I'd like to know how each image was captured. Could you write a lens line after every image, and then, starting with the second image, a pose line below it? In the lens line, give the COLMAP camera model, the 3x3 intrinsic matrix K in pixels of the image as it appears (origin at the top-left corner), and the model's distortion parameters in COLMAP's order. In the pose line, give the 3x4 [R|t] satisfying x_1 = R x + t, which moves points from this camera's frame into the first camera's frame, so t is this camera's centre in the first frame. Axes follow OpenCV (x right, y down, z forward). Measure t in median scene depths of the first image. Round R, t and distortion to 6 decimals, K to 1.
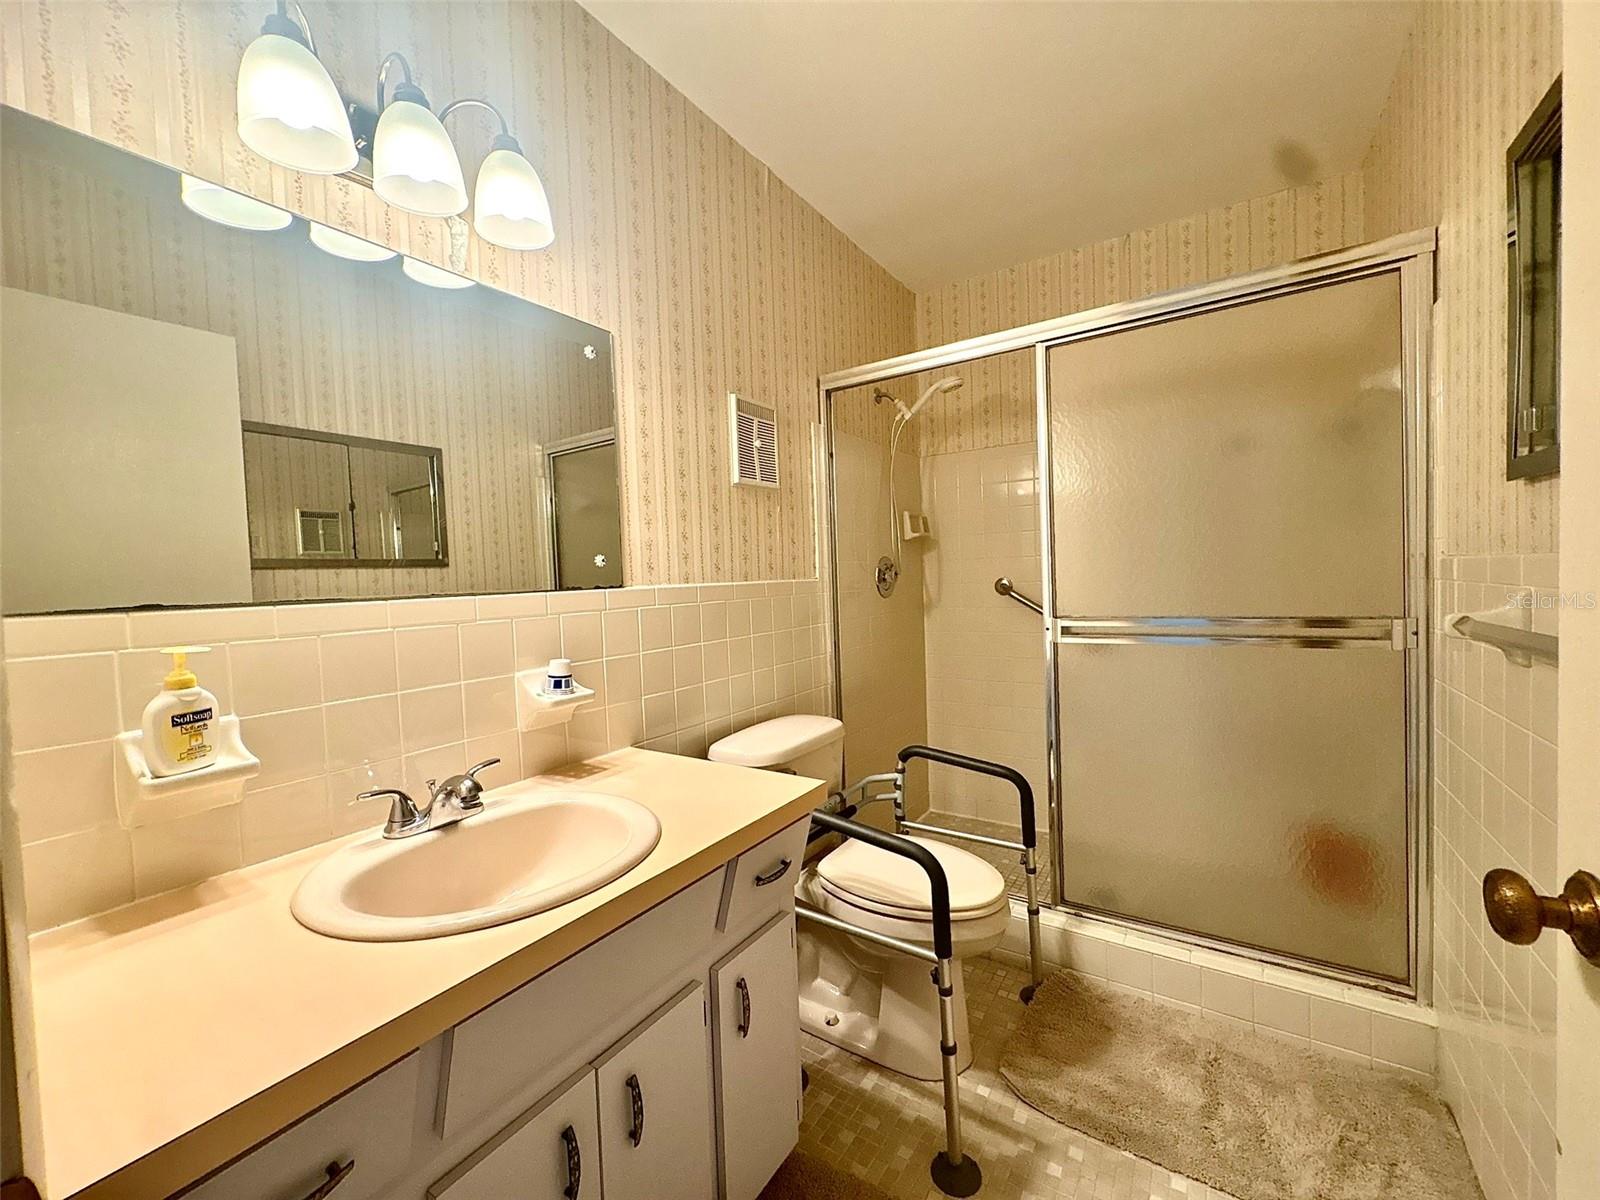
lens RADIAL K [[635.4, 0, 800.0], [0, 635.4, 600.0], [0, 0, 1]] dist [-0.001296, 0.000230]
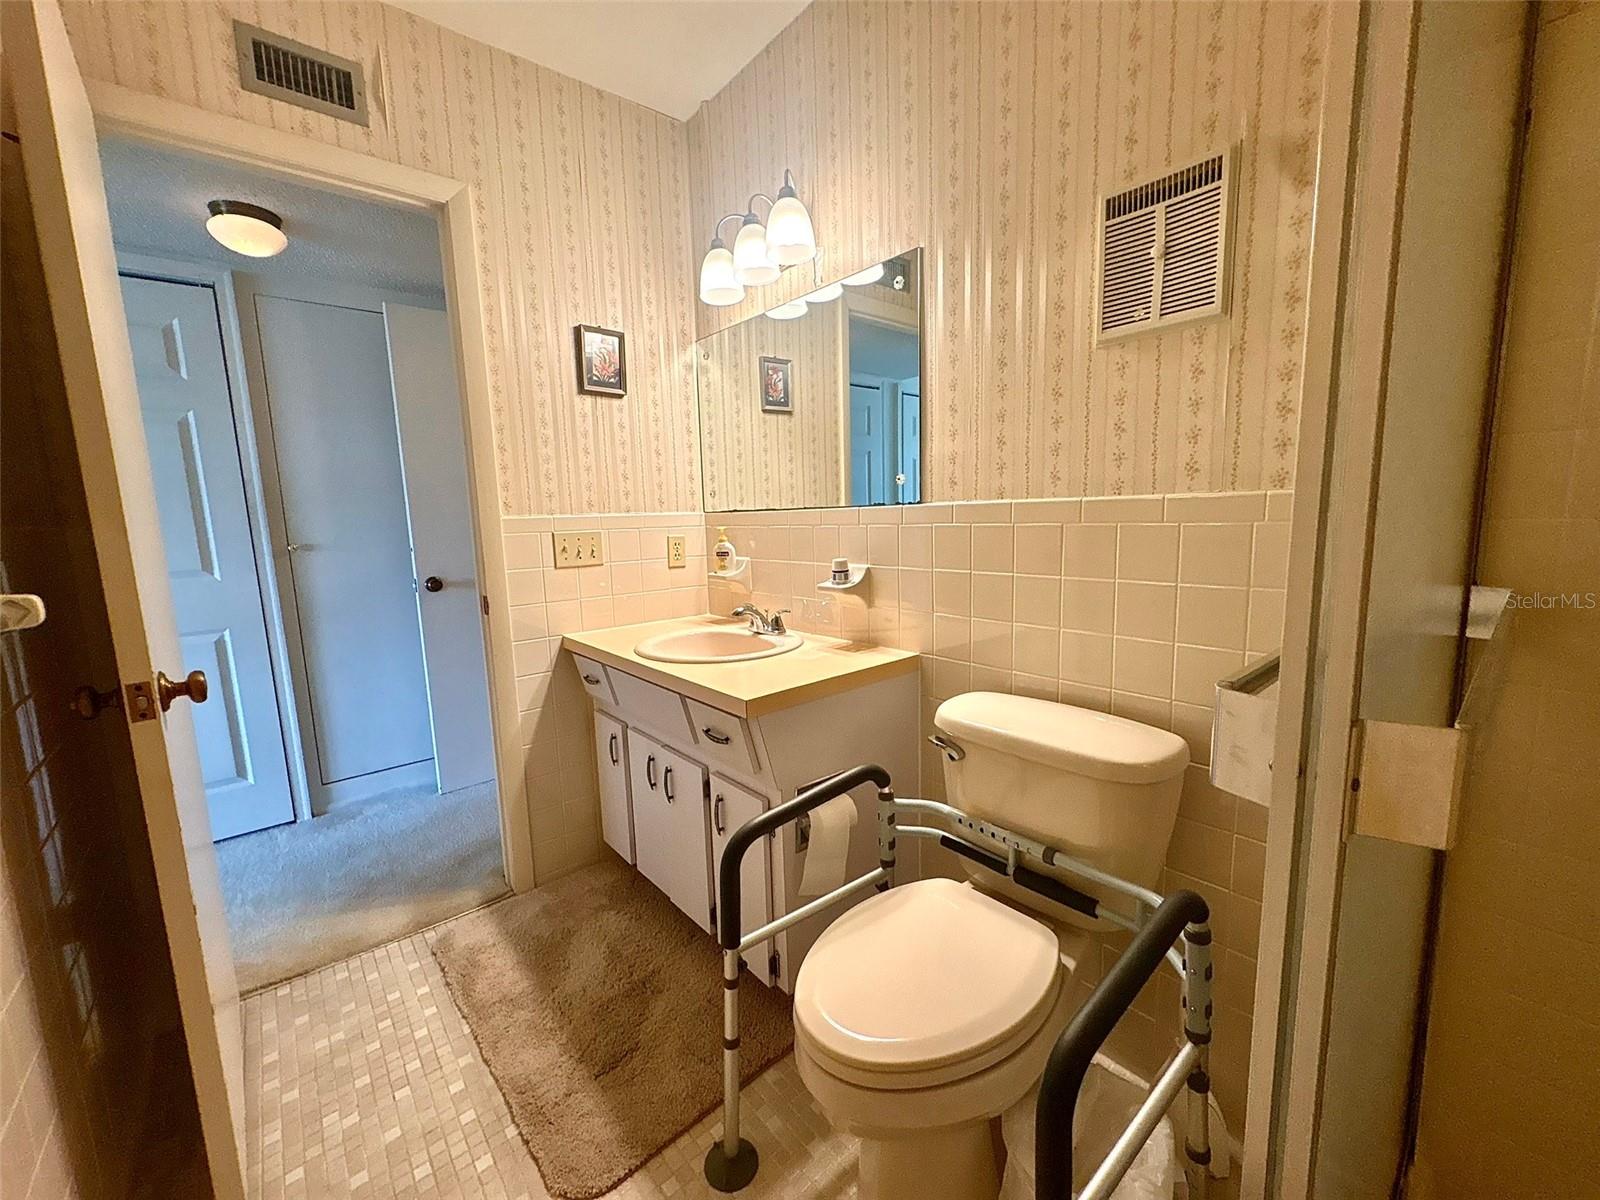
lens RADIAL K [[635.4, 0, 800.0], [0, 635.4, 600.0], [0, 0, 1]] dist [-0.001296, 0.000230]
pose [[-0.276182, 0.178454, -0.944393, 0.858954], [0.008300, 0.983017, 0.183325, -0.062175], [0.961069, 0.042792, -0.272973, 1.195675]]
